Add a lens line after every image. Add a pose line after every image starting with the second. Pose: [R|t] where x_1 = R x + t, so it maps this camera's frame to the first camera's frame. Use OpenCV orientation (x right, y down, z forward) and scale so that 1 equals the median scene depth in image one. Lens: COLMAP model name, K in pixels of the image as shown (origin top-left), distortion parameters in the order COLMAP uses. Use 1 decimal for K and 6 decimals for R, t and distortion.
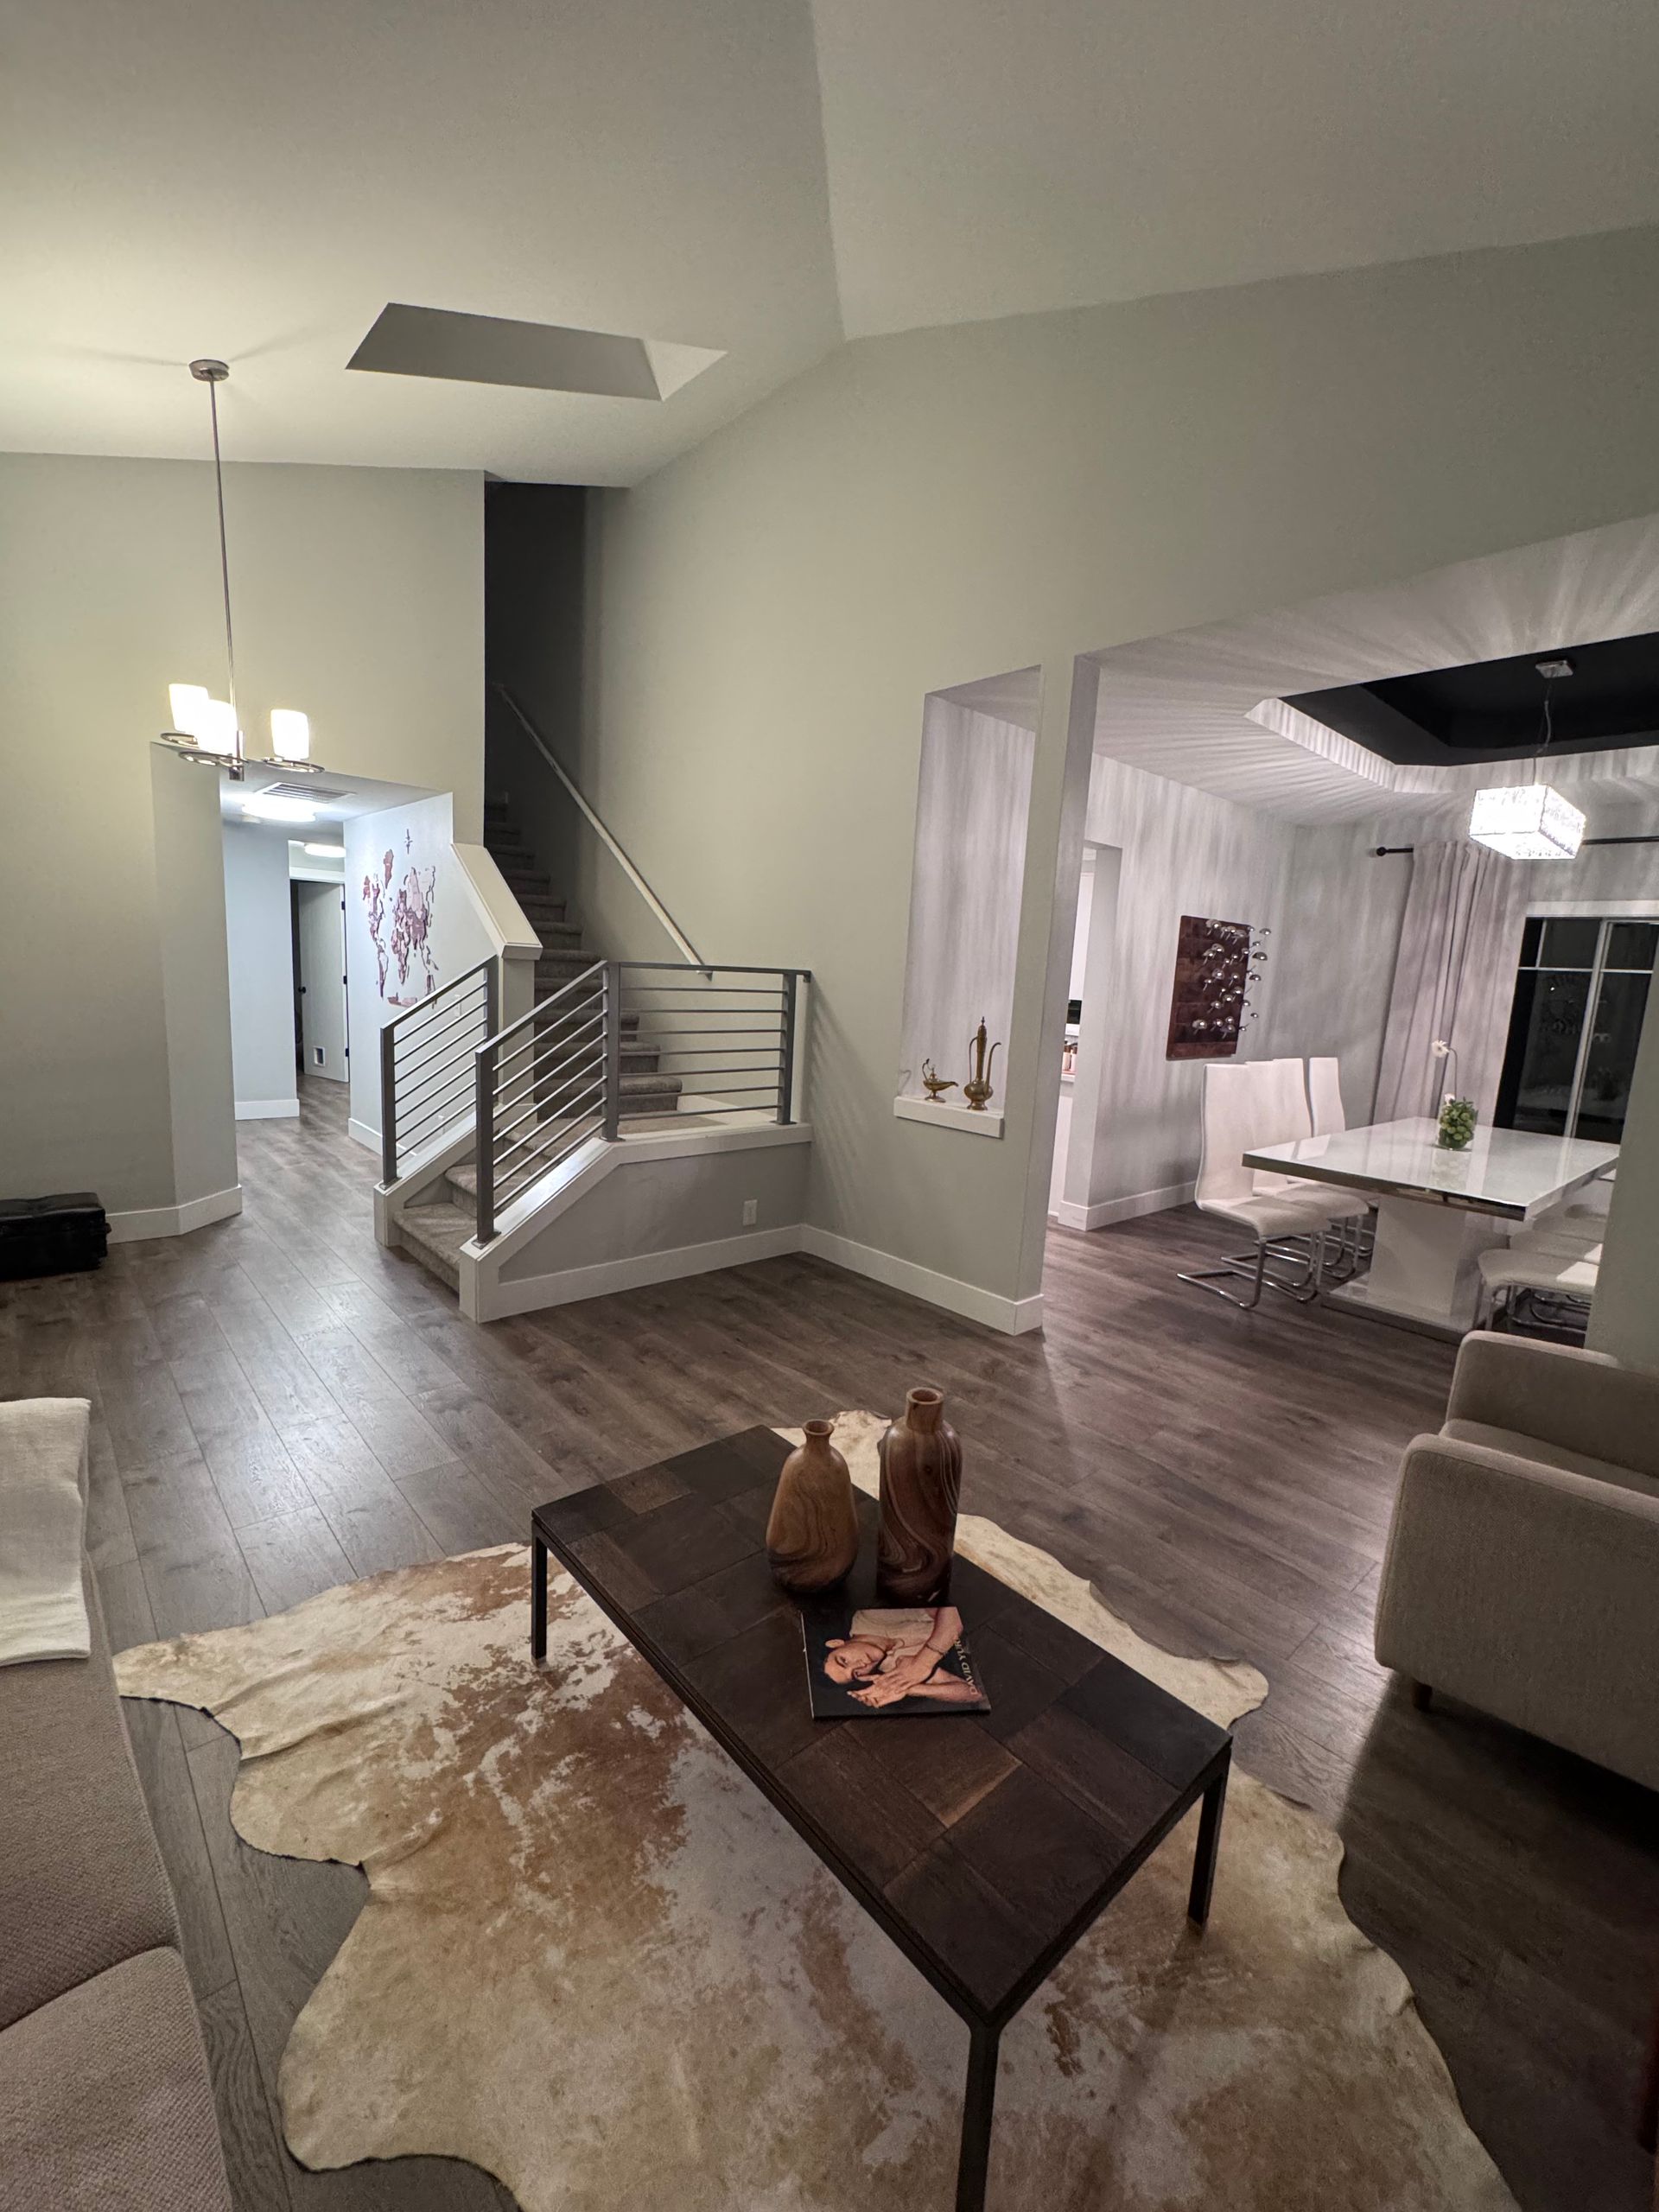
lens RADIAL K [[915.4, 0, 829.5], [0, 915.4, 1106.0], [0, 0, 1]] dist [0.000002, 0.000008]
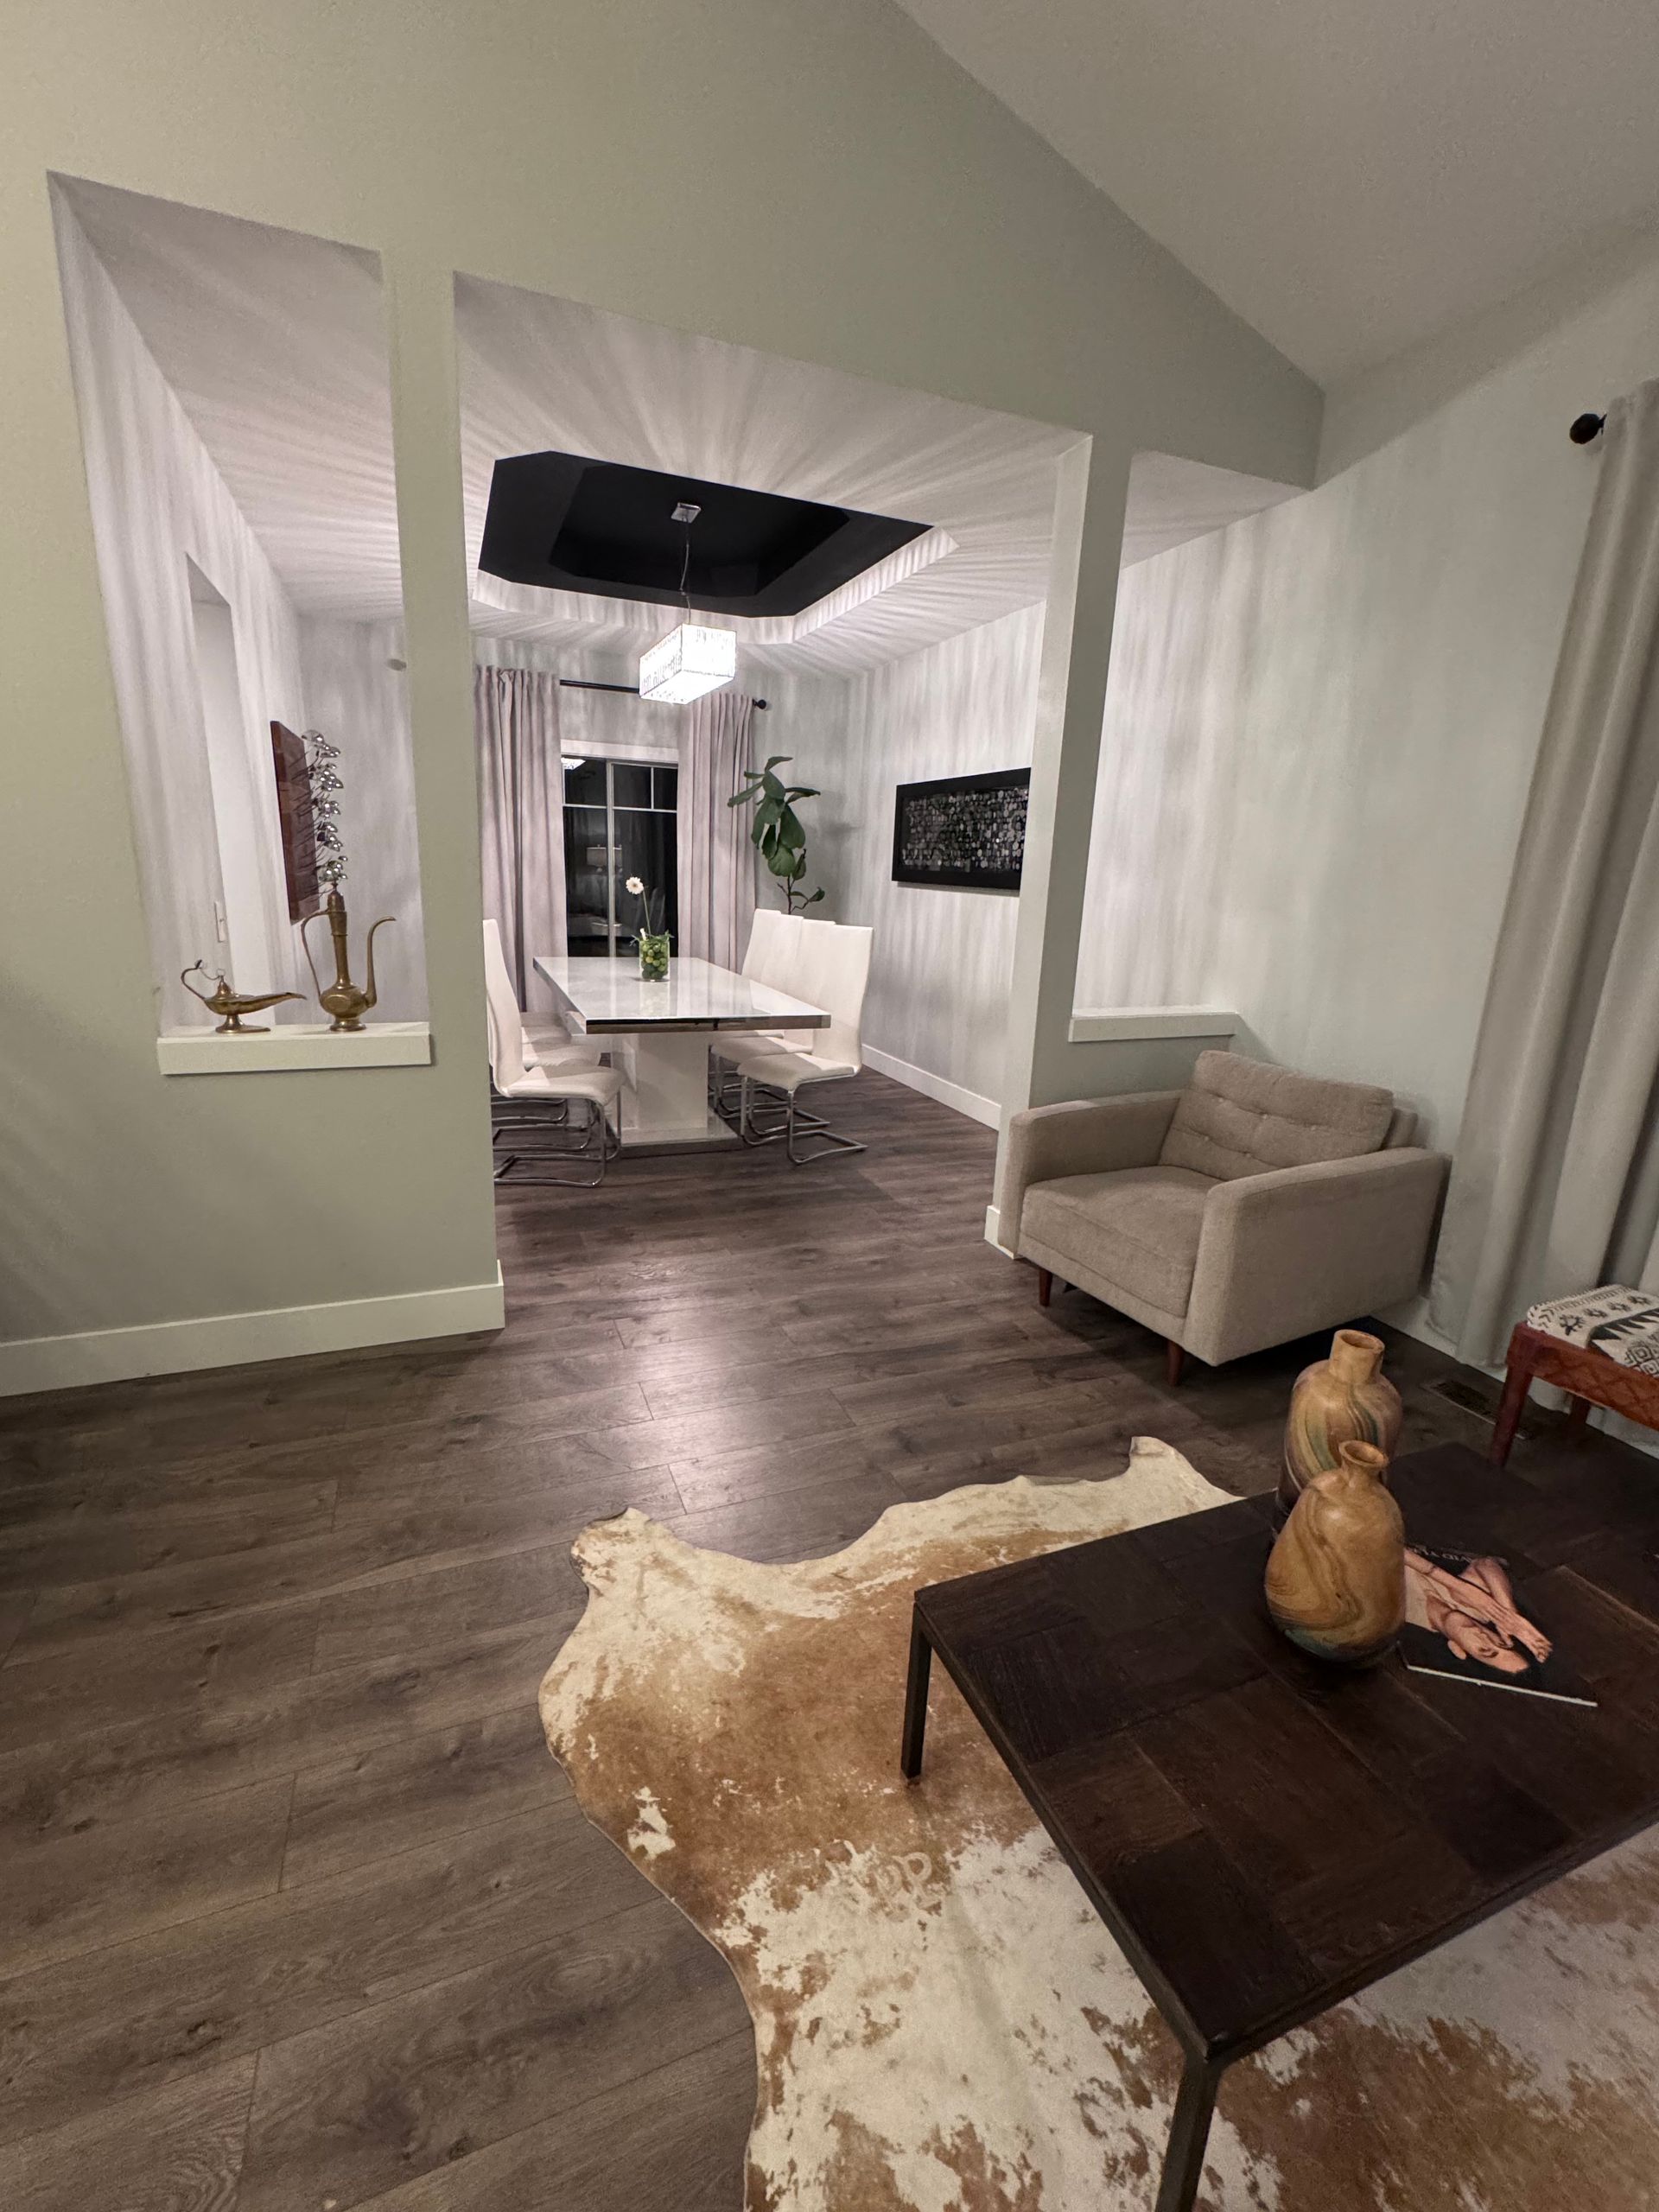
lens RADIAL K [[943.3, 0, 832.0], [0, 943.3, 1109.7], [0, 0, 1]] dist [-0.000675, 0.000558]
pose [[0.336899, -0.273763, 0.900862, -0.404458], [0.118335, 0.961520, 0.247942, -0.081410], [-0.934075, 0.023072, 0.356331, 0.595281]]
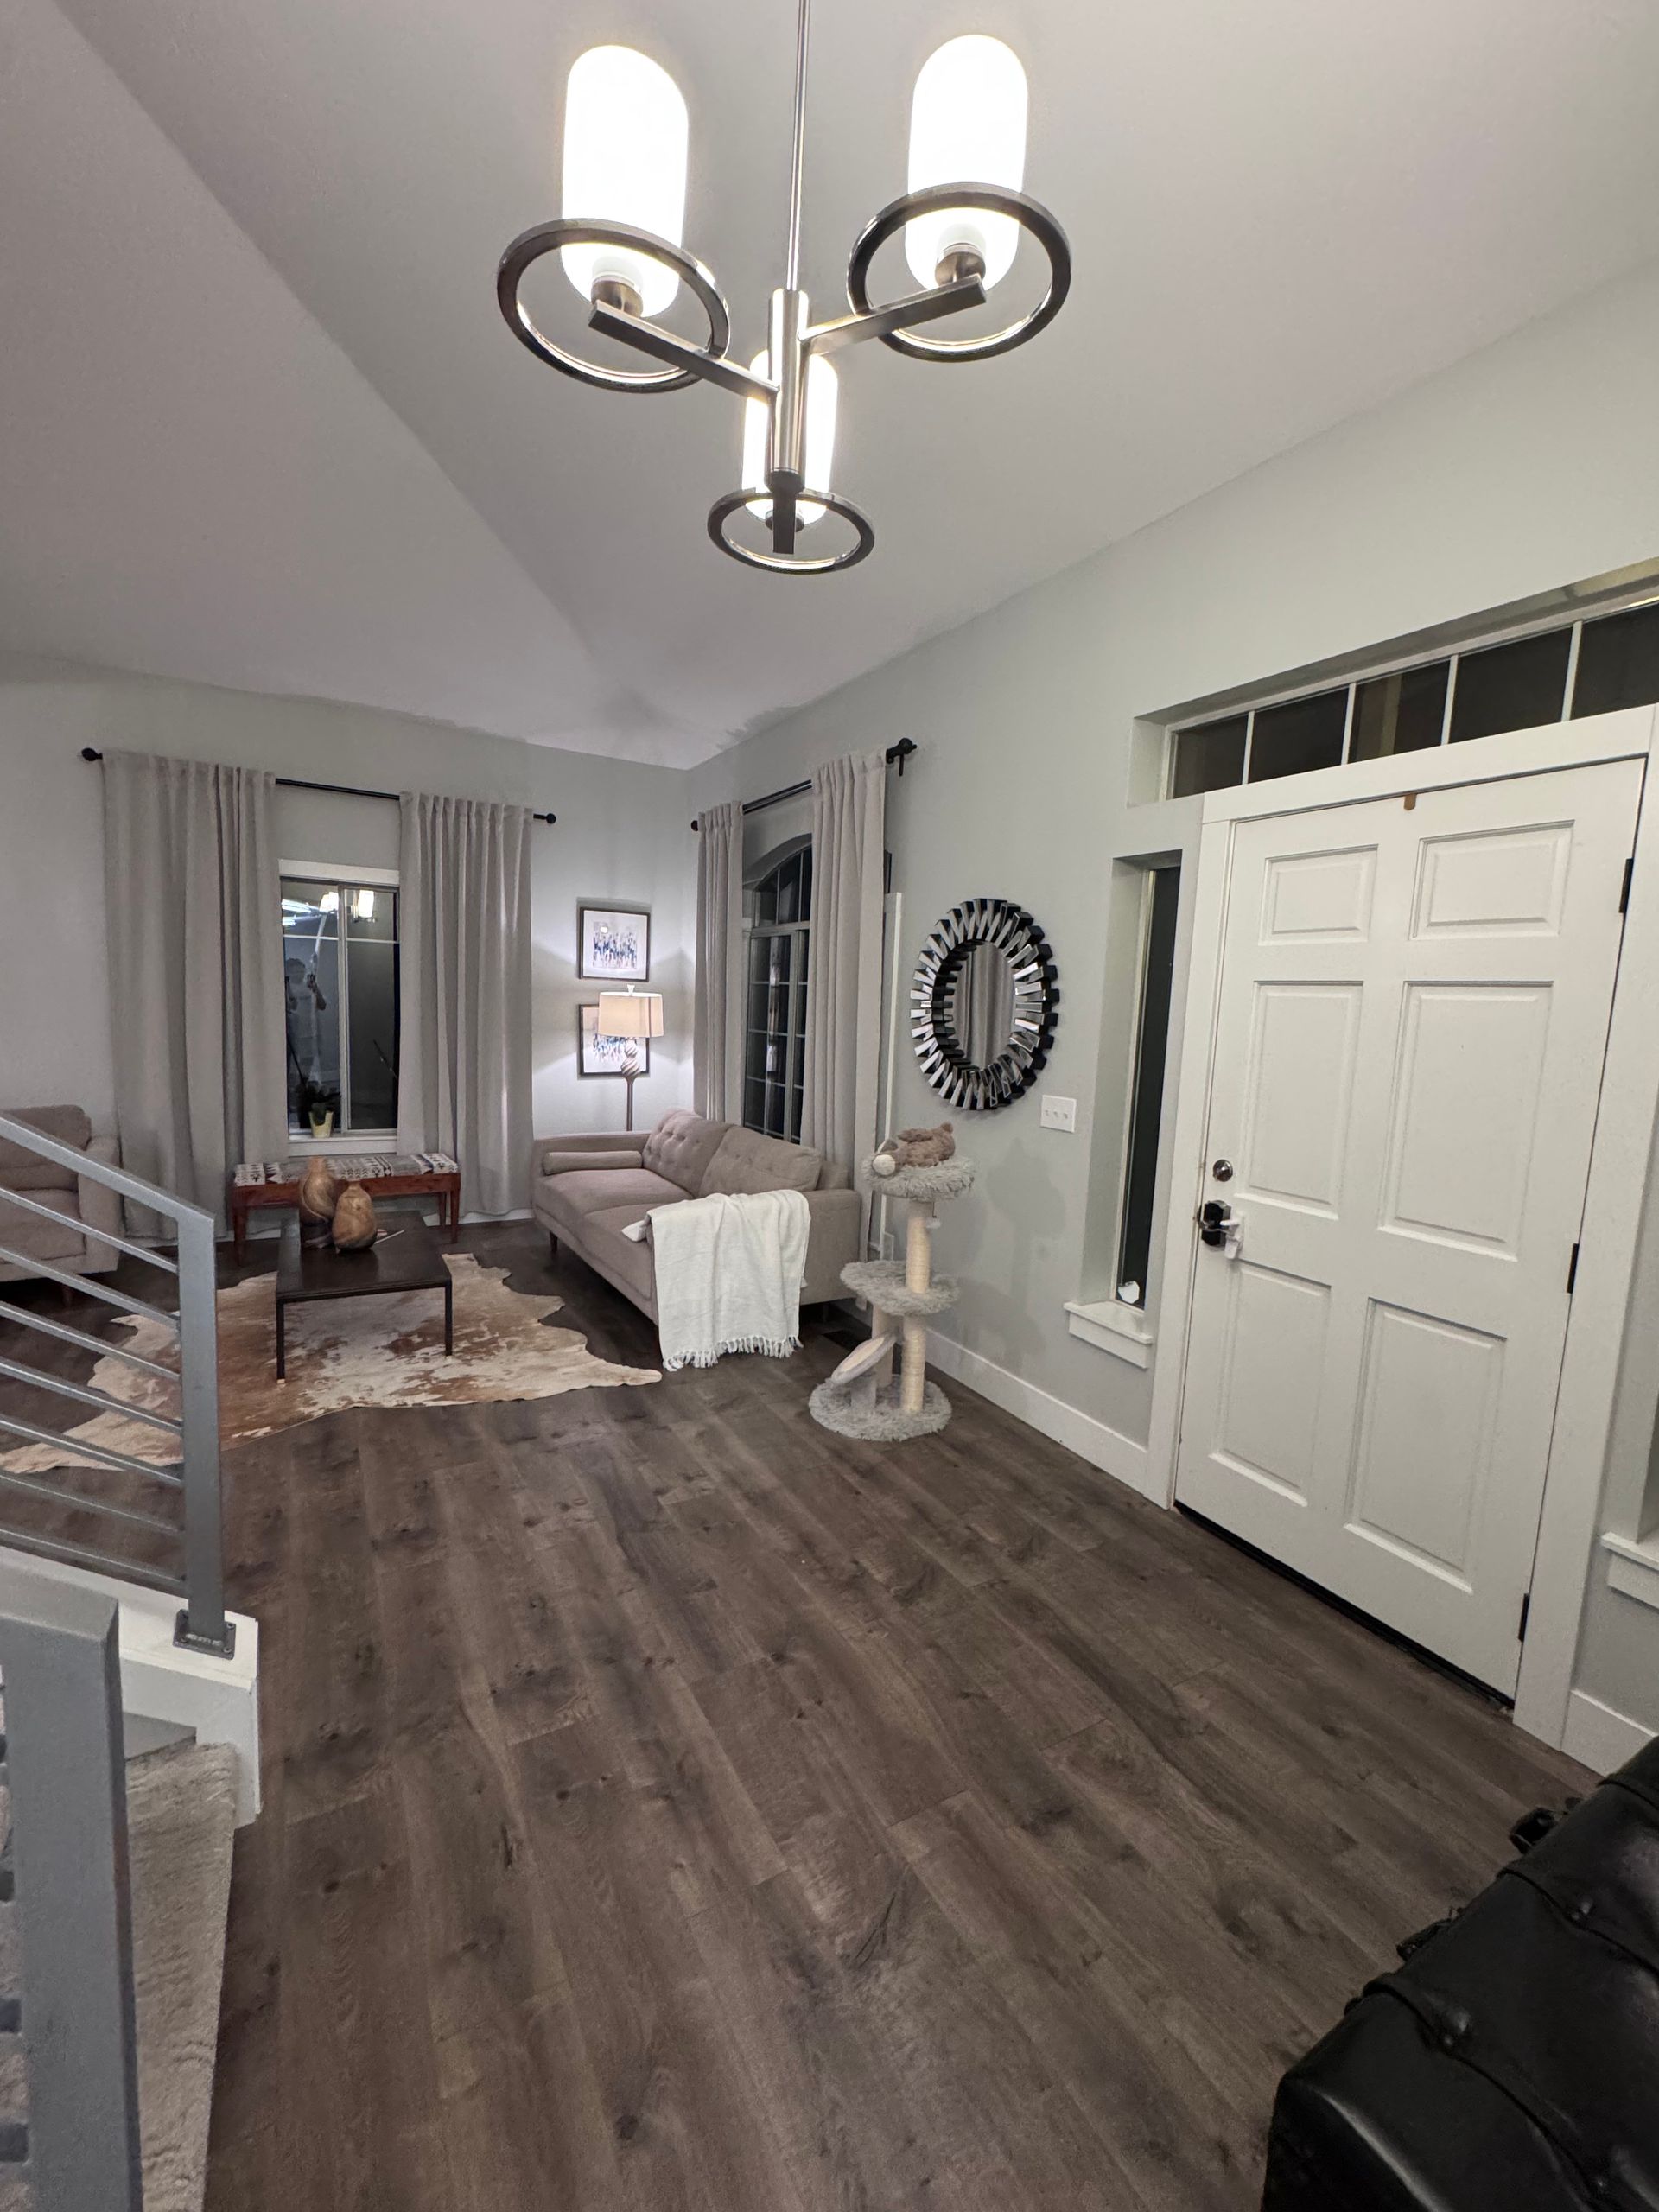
lens RADIAL K [[915.4, 0, 829.5], [0, 915.4, 1106.0], [0, 0, 1]] dist [0.000002, 0.000008]
pose [[-0.972792, -0.123274, 0.196159, -0.853399], [-0.068101, 0.961433, 0.266473, -0.279211], [-0.221443, 0.245865, -0.943670, 1.523438]]
